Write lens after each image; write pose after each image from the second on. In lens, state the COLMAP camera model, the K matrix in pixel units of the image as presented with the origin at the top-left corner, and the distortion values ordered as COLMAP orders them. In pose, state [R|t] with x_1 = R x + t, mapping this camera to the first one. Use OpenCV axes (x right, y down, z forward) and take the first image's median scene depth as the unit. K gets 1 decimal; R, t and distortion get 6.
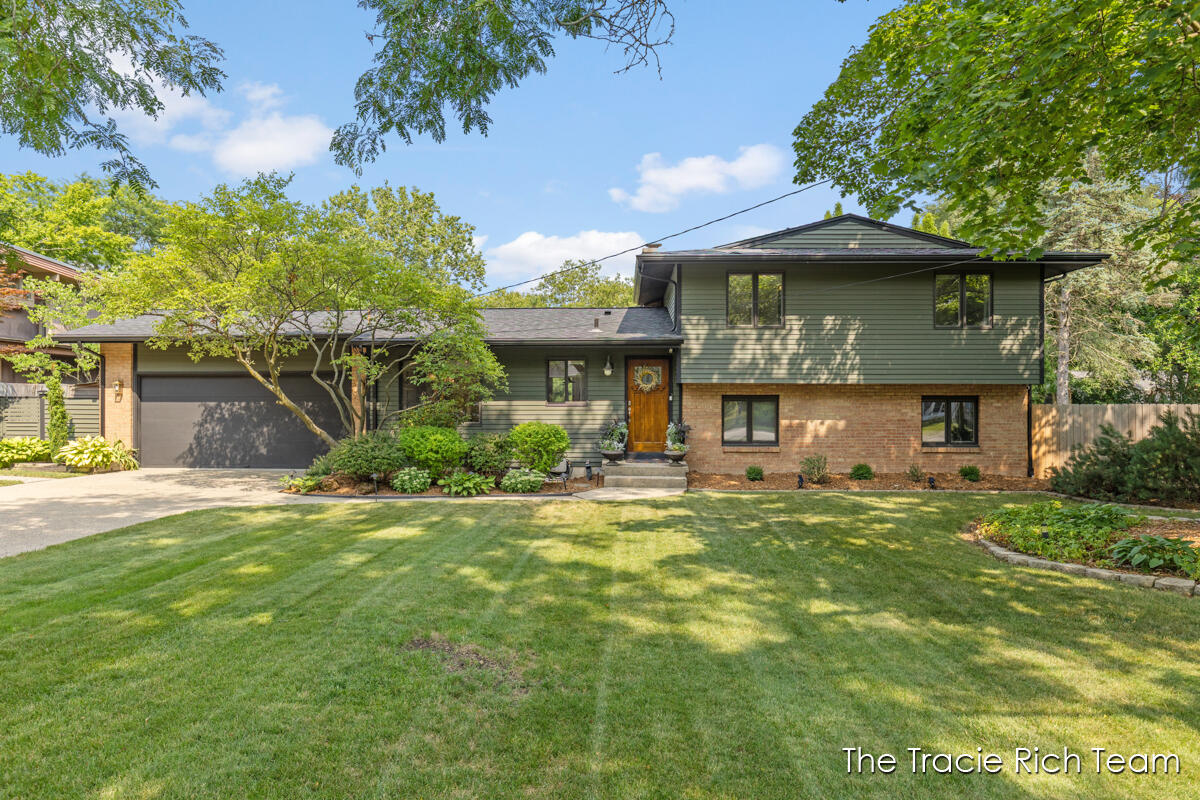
lens RADIAL K [[835.8, 0, 600.0], [0, 835.8, 400.0], [0, 0, 1]] dist [0.003206, 0.000590]
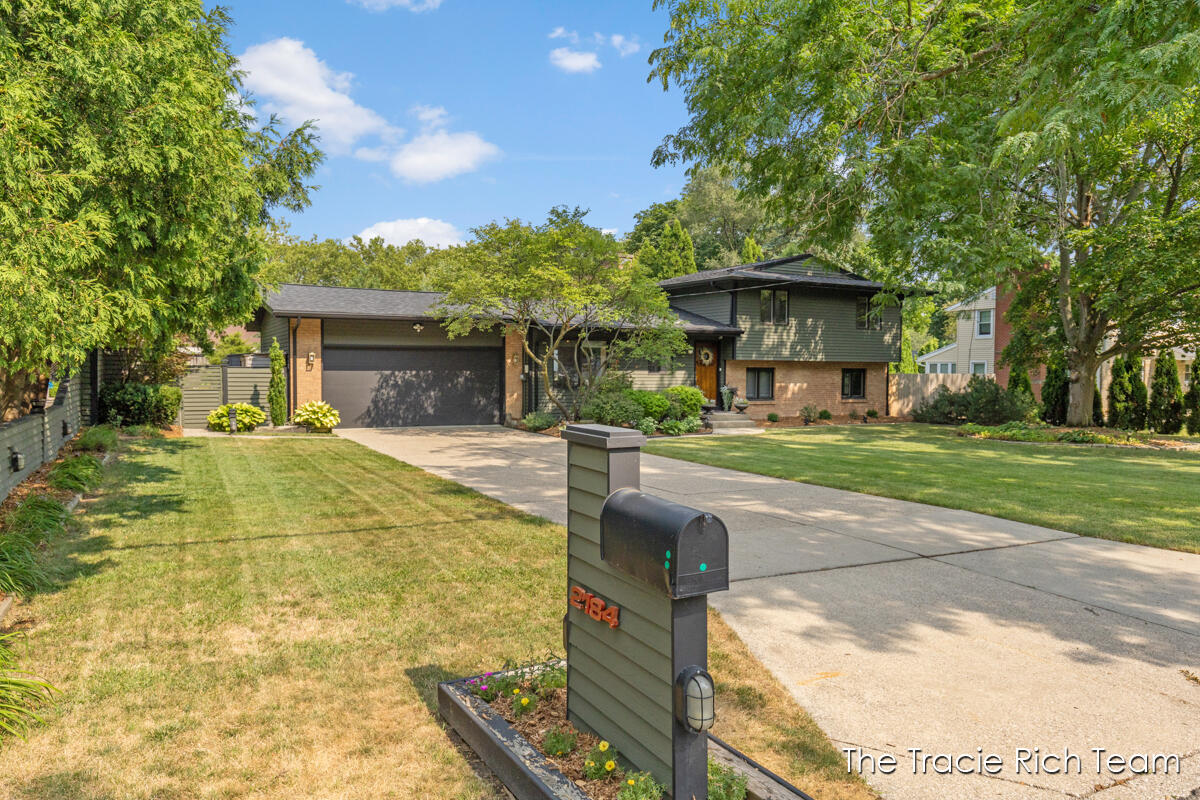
lens RADIAL K [[835.8, 0, 600.0], [0, 835.8, 400.0], [0, 0, 1]] dist [0.003206, 0.000590]
pose [[0.861196, -0.016586, 0.508002, -0.863223], [-0.007415, 0.998951, 0.045185, -0.012814], [-0.508219, -0.042680, 0.860170, -0.179559]]
